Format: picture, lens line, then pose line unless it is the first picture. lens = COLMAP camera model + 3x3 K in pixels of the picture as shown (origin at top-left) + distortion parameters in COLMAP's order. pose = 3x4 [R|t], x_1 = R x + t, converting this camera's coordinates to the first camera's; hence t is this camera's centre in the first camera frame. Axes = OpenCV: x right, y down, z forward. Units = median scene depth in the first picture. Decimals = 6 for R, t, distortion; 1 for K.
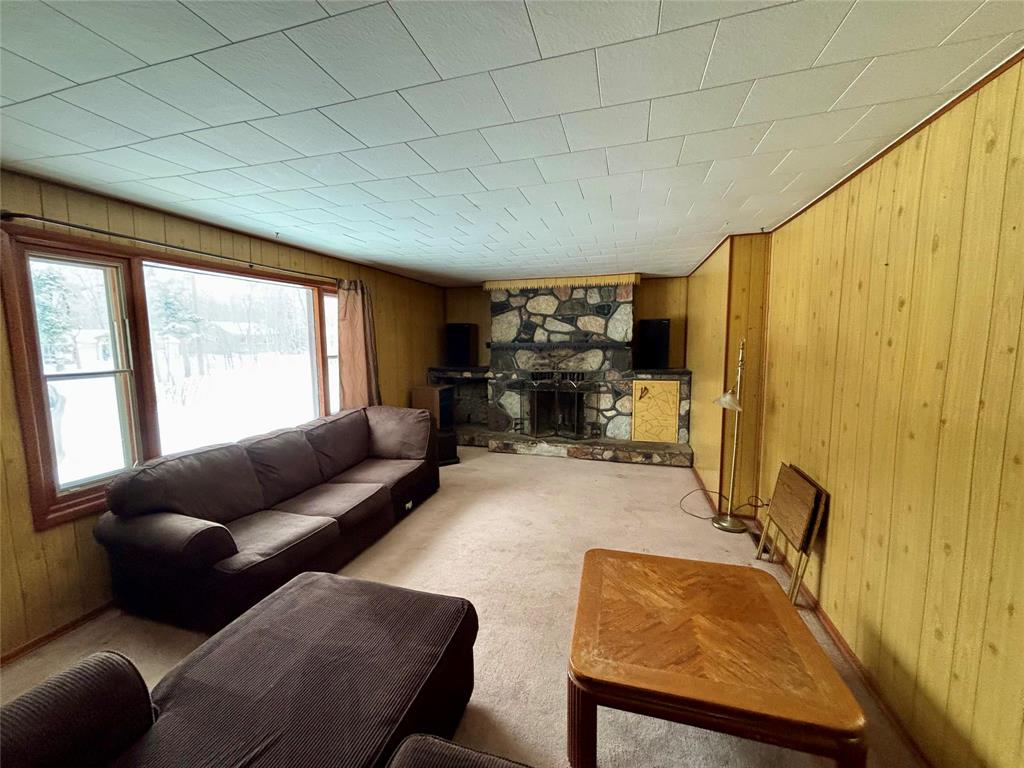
lens RADIAL K [[410.8, 0, 503.2], [0, 410.8, 384.1], [0, 0, 1]] dist [0.031352, -0.029422]
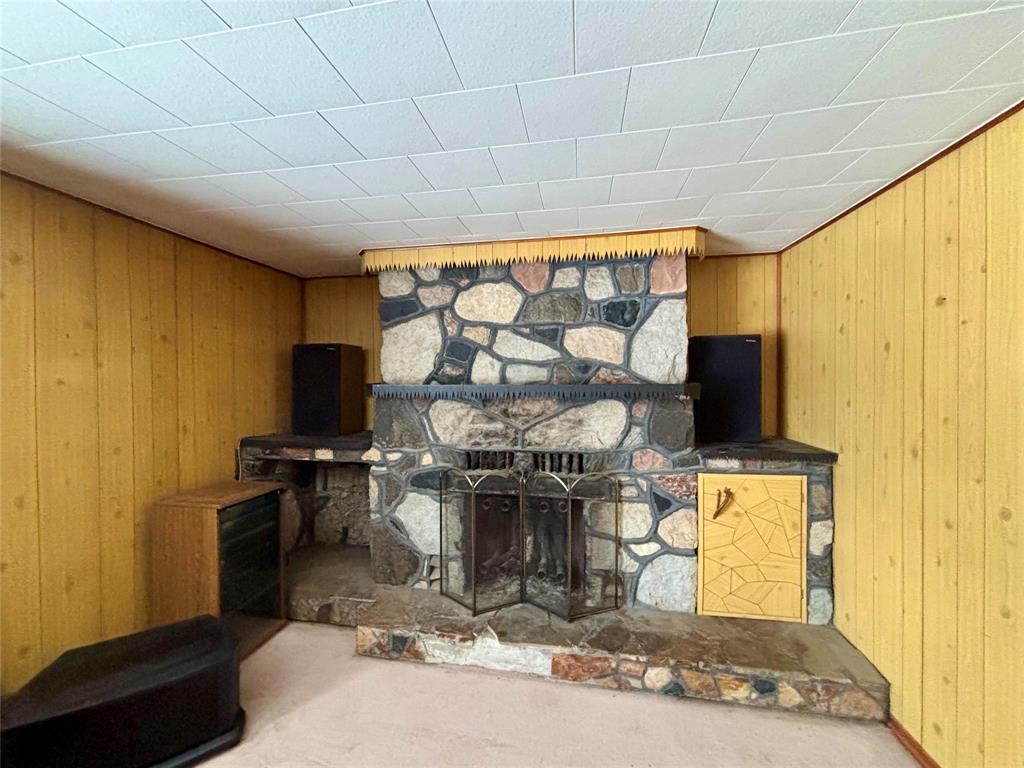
lens RADIAL K [[413.9, 0, 504.9], [0, 413.9, 383.0], [0, 0, 1]] dist [0.001643, 0.000329]
pose [[0.994617, 0.001040, 0.103610, 0.068845], [0.008906, 0.995391, -0.095485, -0.061831], [-0.103231, 0.095893, 0.990024, 0.573770]]
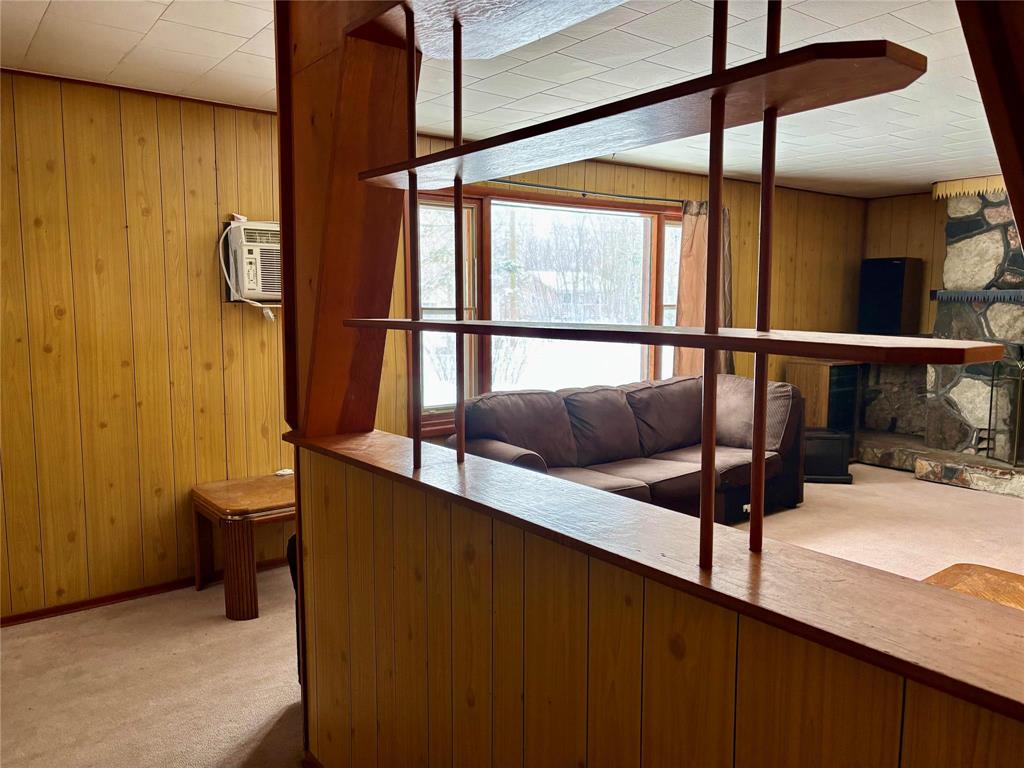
lens RADIAL K [[765.4, 0, 507.5], [0, 765.4, 384.6], [0, 0, 1]] dist [0.054812, -0.064204]
pose [[0.804722, 0.072308, -0.589232, 0.138495], [-0.071250, 0.997144, 0.025058, 0.047426], [0.589361, 0.021818, 0.807575, -0.224179]]
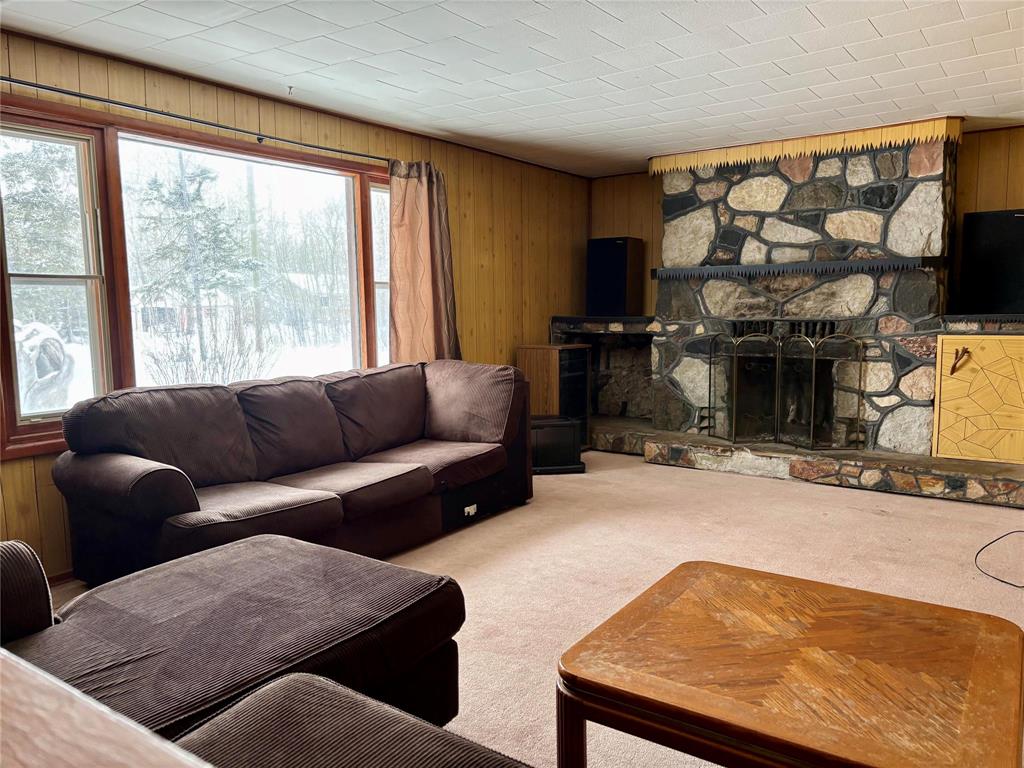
lens RADIAL K [[765.7, 0, 507.8], [0, 765.7, 389.1], [0, 0, 1]] dist [0.055976, -0.062598]
pose [[0.946059, 0.032463, -0.322365, 0.125370], [-0.031152, 0.999472, 0.009227, 0.062655], [0.322494, 0.001313, 0.946571, -0.050776]]
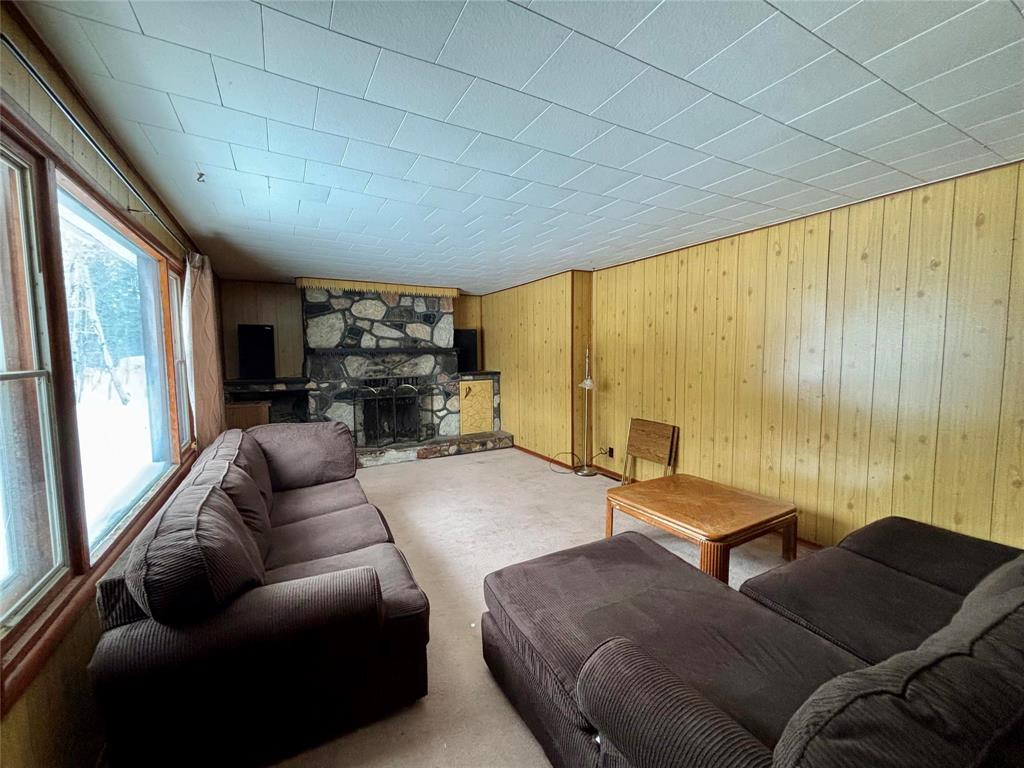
lens RADIAL K [[413.9, 0, 504.9], [0, 413.9, 383.0], [0, 0, 1]] dist [0.001643, 0.000329]
pose [[0.704170, -0.052088, 0.708118, -0.396939], [0.082306, 0.996570, -0.008541, 0.014483], [-0.705245, 0.064297, 0.706042, 0.105374]]
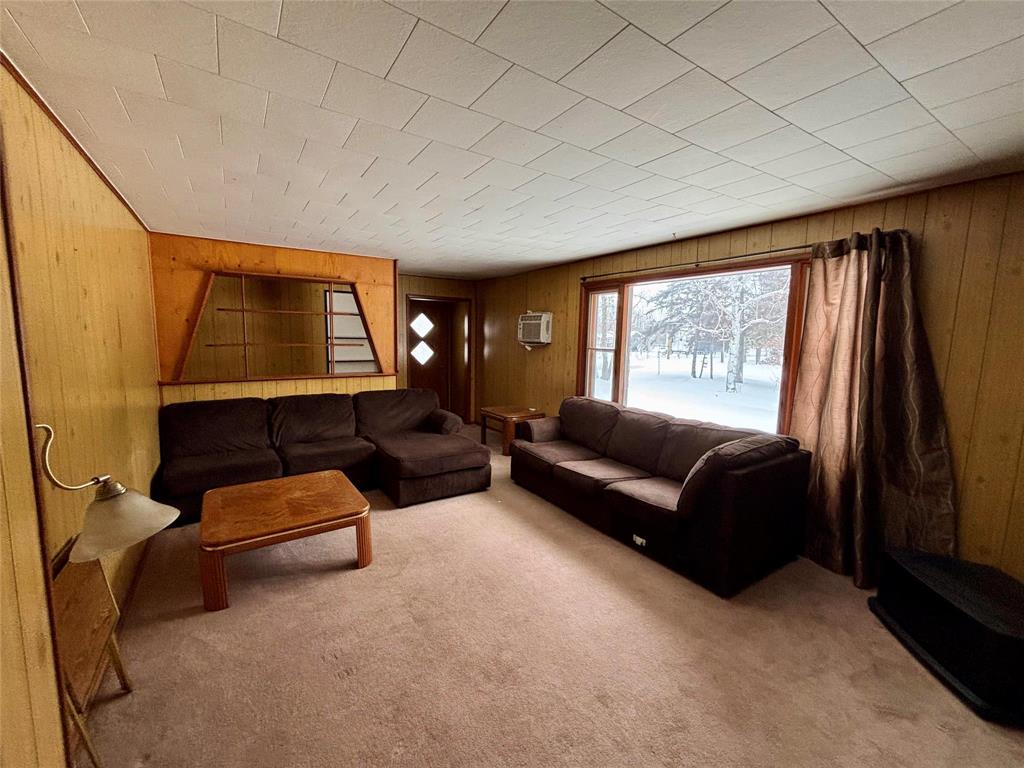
lens RADIAL K [[413.9, 0, 504.9], [0, 413.9, 383.0], [0, 0, 1]] dist [0.001643, 0.000329]
pose [[-0.647212, 0.084678, -0.757593, 0.335830], [-0.095944, 0.976860, 0.191151, -0.085588], [0.756248, 0.196402, -0.624111, 0.809379]]
